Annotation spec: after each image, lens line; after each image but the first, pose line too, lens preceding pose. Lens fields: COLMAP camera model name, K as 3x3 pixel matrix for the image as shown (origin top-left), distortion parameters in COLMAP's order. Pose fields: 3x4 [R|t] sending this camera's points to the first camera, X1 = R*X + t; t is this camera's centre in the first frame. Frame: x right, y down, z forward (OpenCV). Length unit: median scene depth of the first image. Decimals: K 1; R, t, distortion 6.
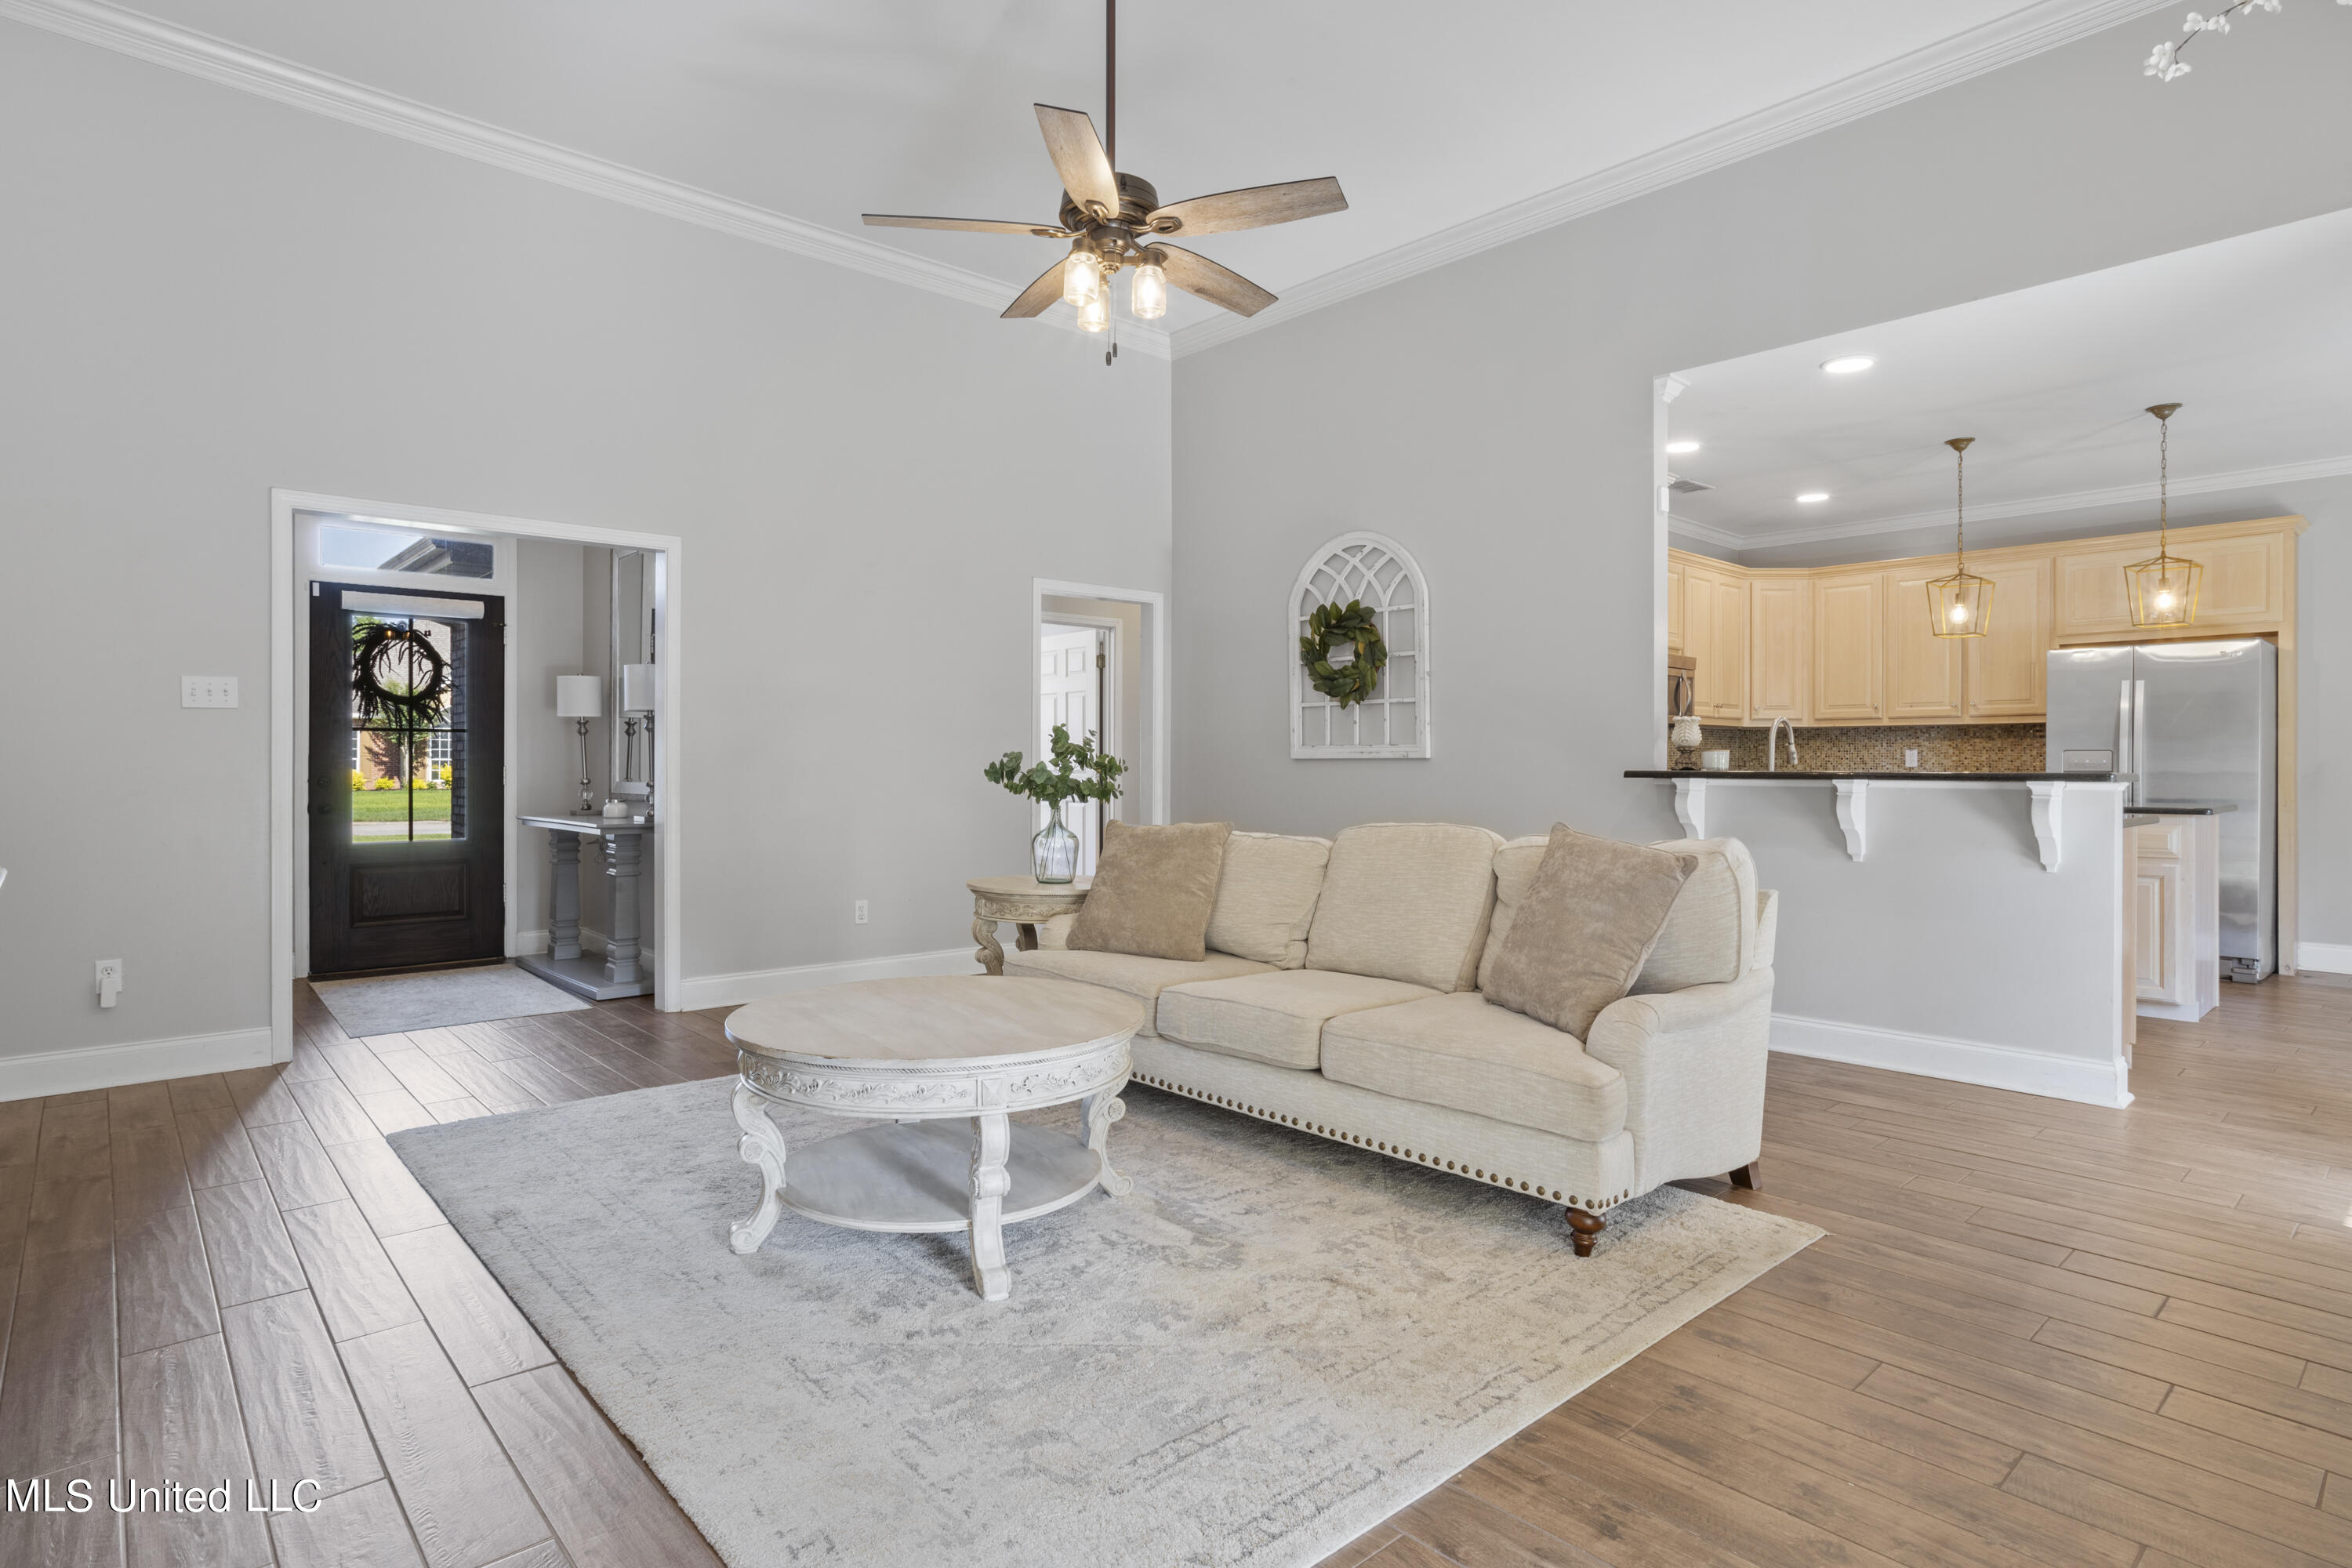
lens RADIAL K [[1241.2, 0, 1154.1], [0, 1241.2, 773.3], [0, 0, 1]] dist [-0.028778, 0.004189]
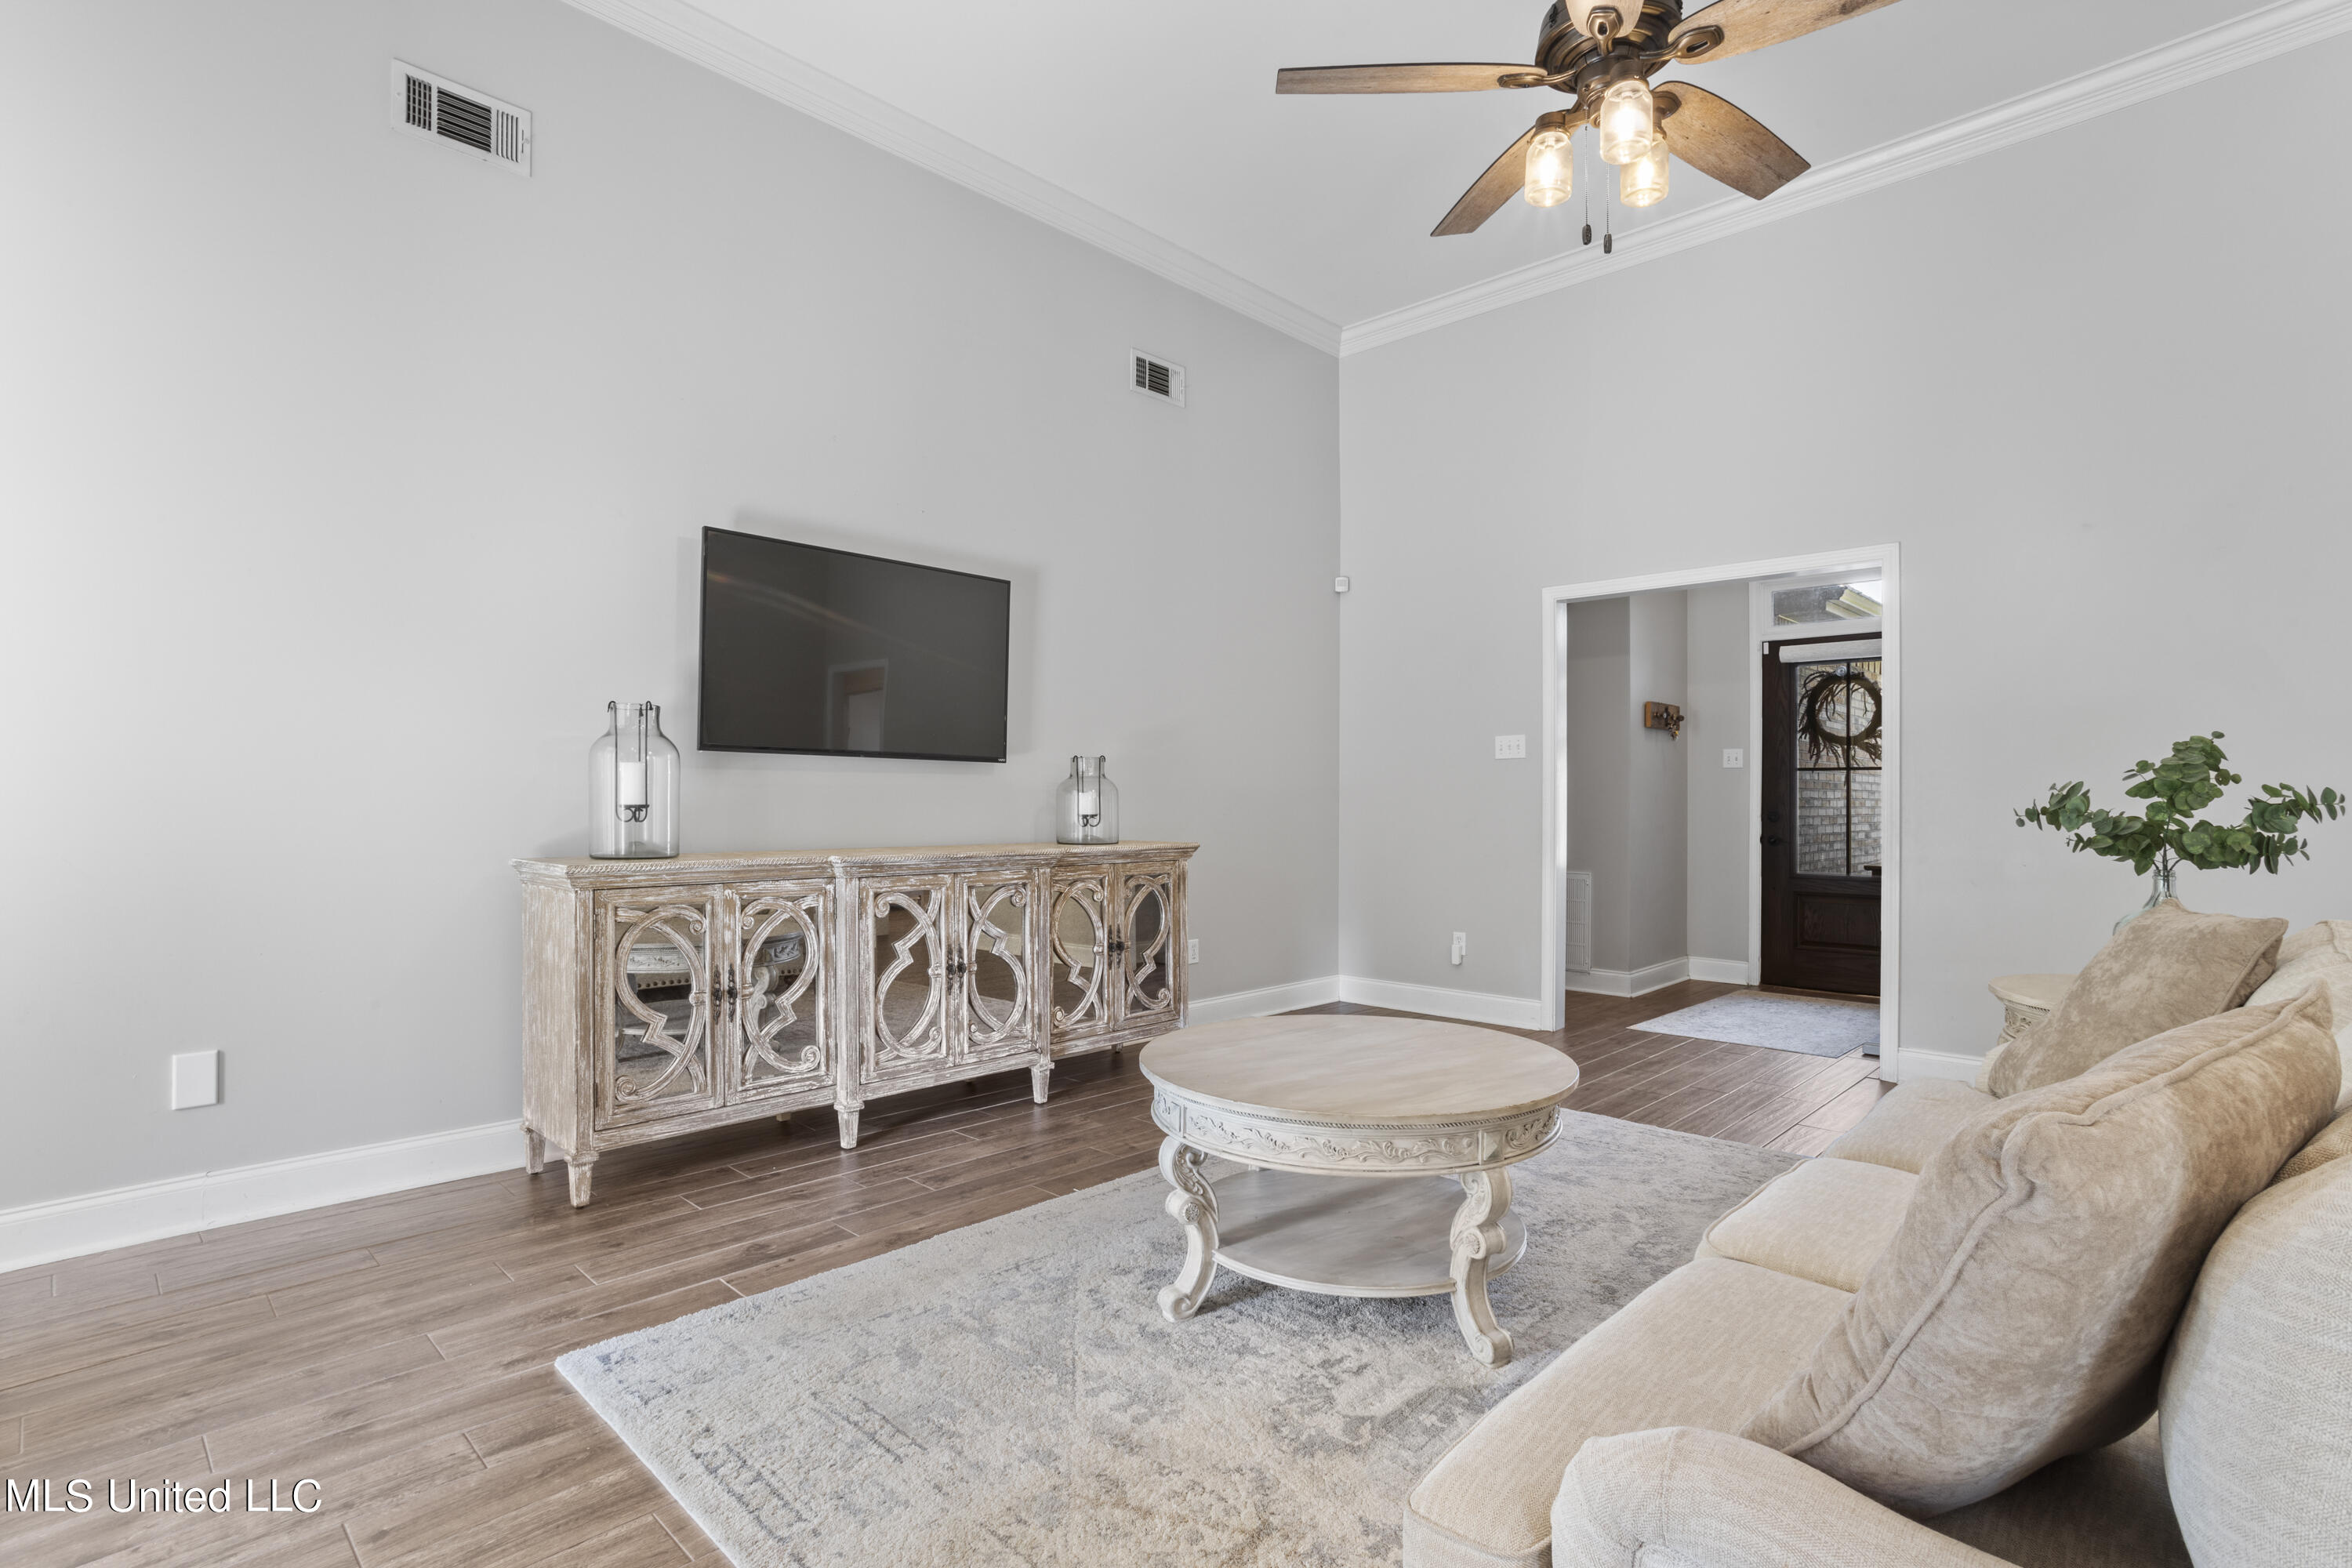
lens RADIAL K [[1142.9, 0, 1191.6], [0, 1142.9, 796.4], [0, 0, 1]] dist [-0.029266, 0.002212]
pose [[0.071529, -0.002830, -0.997435, 0.338093], [-0.011962, 0.999922, -0.003695, -0.001645], [0.997367, 0.012195, 0.071489, 0.391452]]
